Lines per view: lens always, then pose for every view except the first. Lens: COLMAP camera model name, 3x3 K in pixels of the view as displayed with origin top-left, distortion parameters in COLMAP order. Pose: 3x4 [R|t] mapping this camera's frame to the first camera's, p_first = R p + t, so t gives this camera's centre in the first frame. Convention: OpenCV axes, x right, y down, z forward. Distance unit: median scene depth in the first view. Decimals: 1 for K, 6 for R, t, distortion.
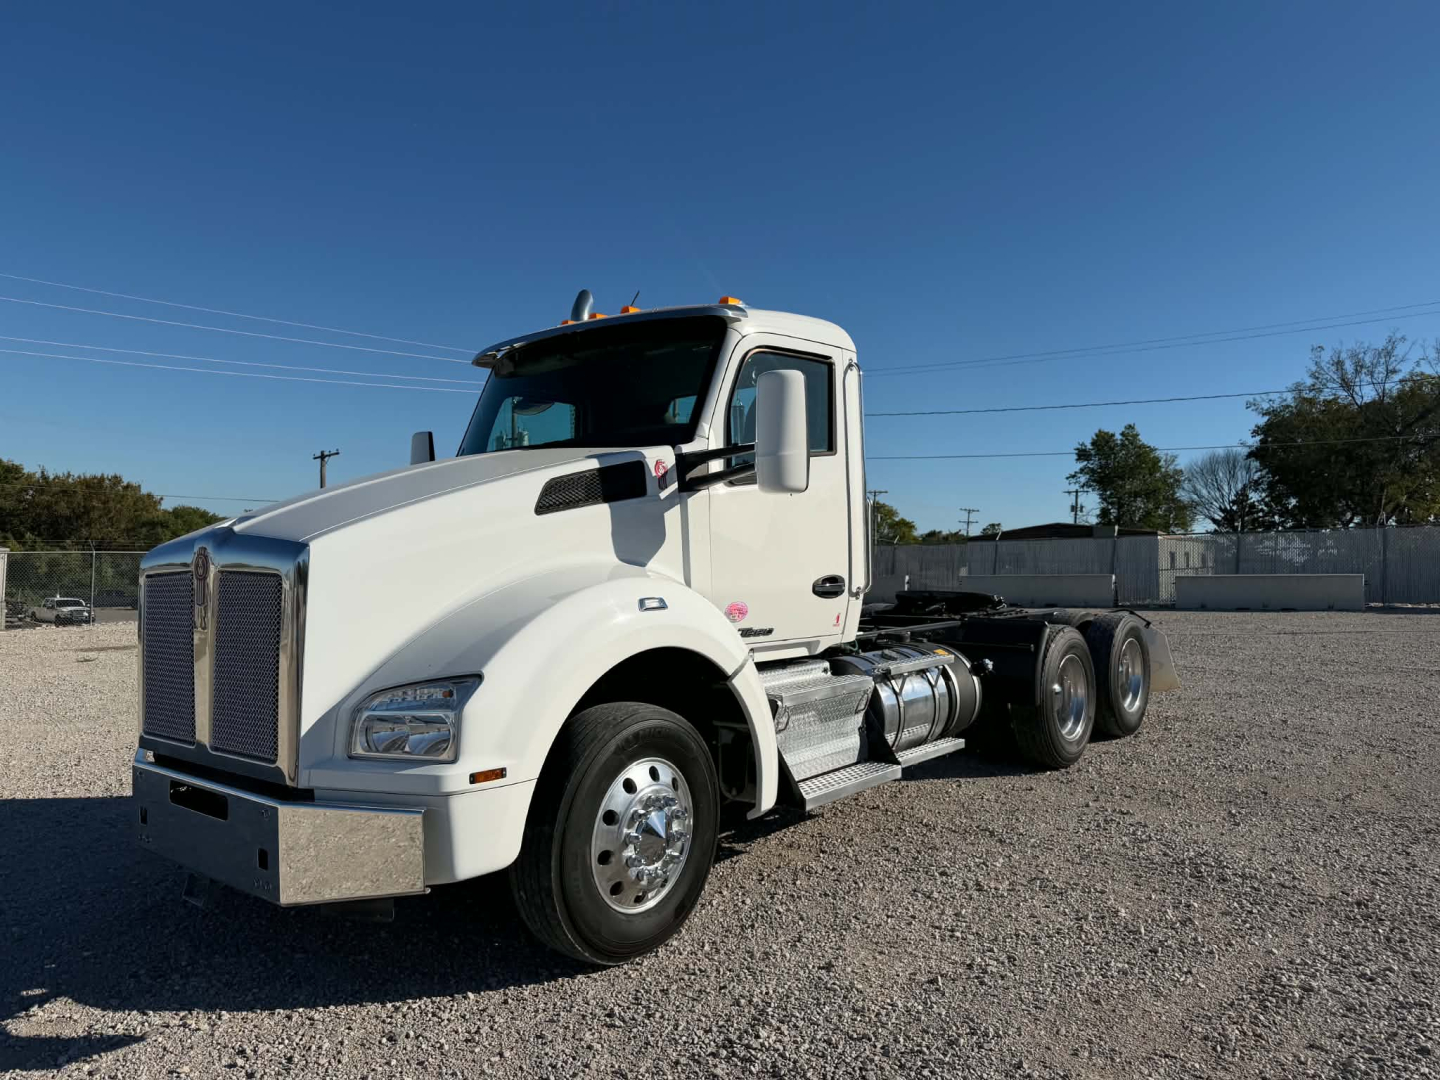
lens RADIAL K [[1017.4, 0, 708.1], [0, 1017.4, 551.5], [0, 0, 1]] dist [0.068650, -0.038064]
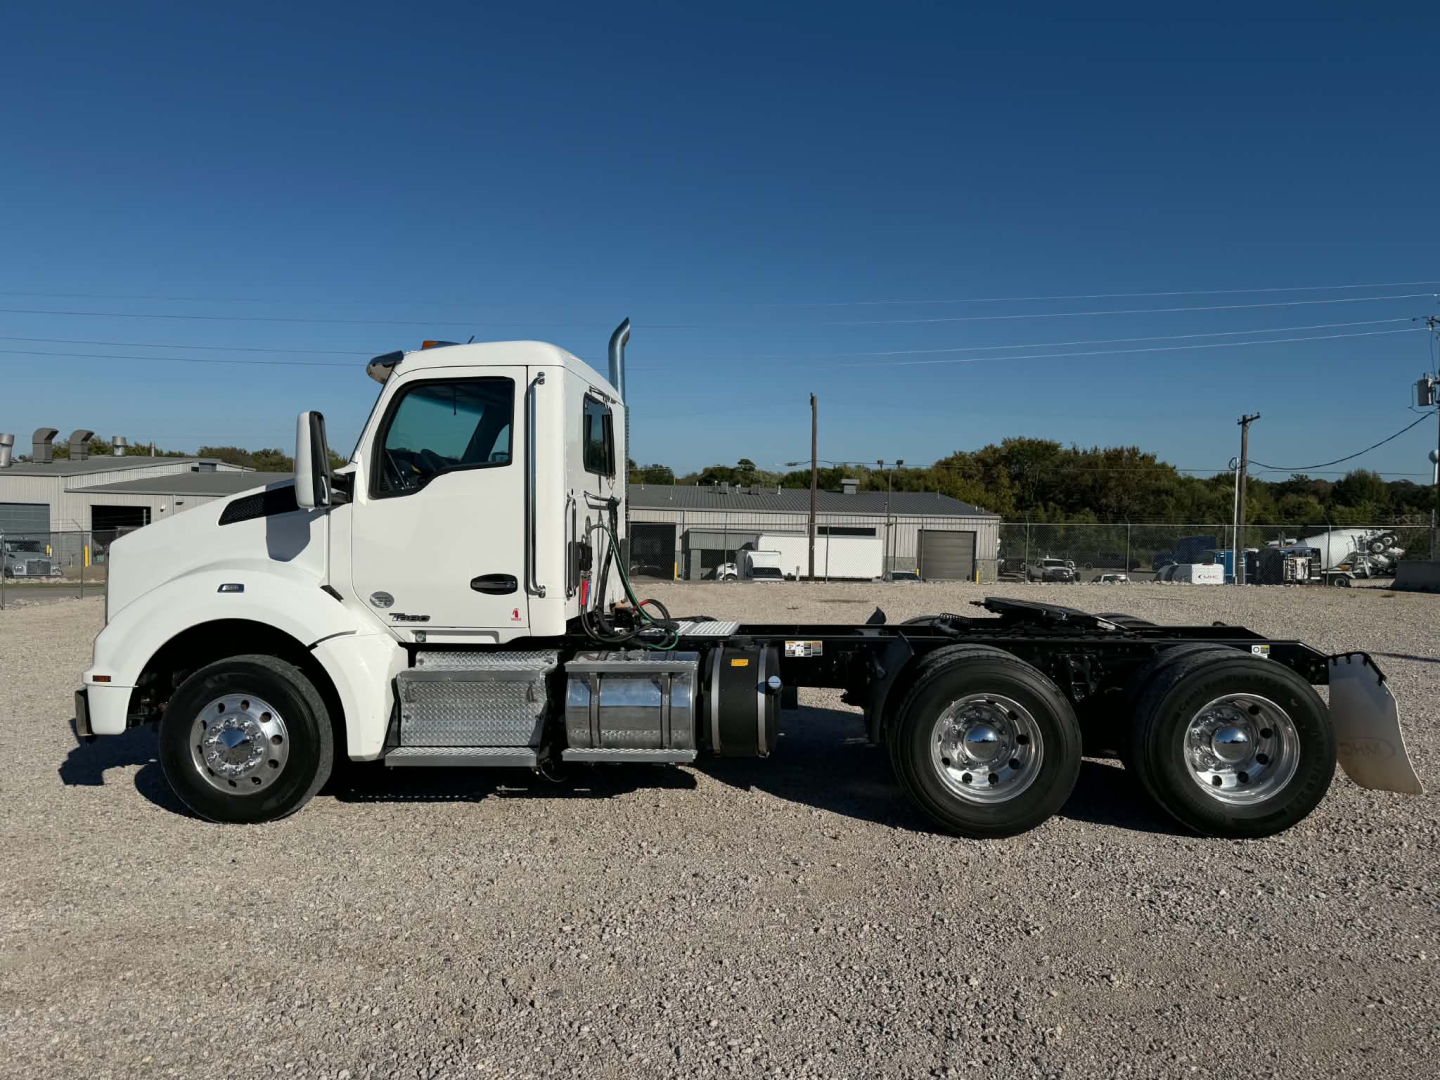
lens RADIAL K [[1017.4, 0, 721.1], [0, 1017.4, 541.3], [0, 0, 1]] dist [0.068650, -0.038064]
pose [[0.568523, 0.029036, -0.822154, 1.185671], [-0.008982, 0.999536, 0.029090, -0.048521], [0.822618, -0.009154, 0.568521, 0.561602]]
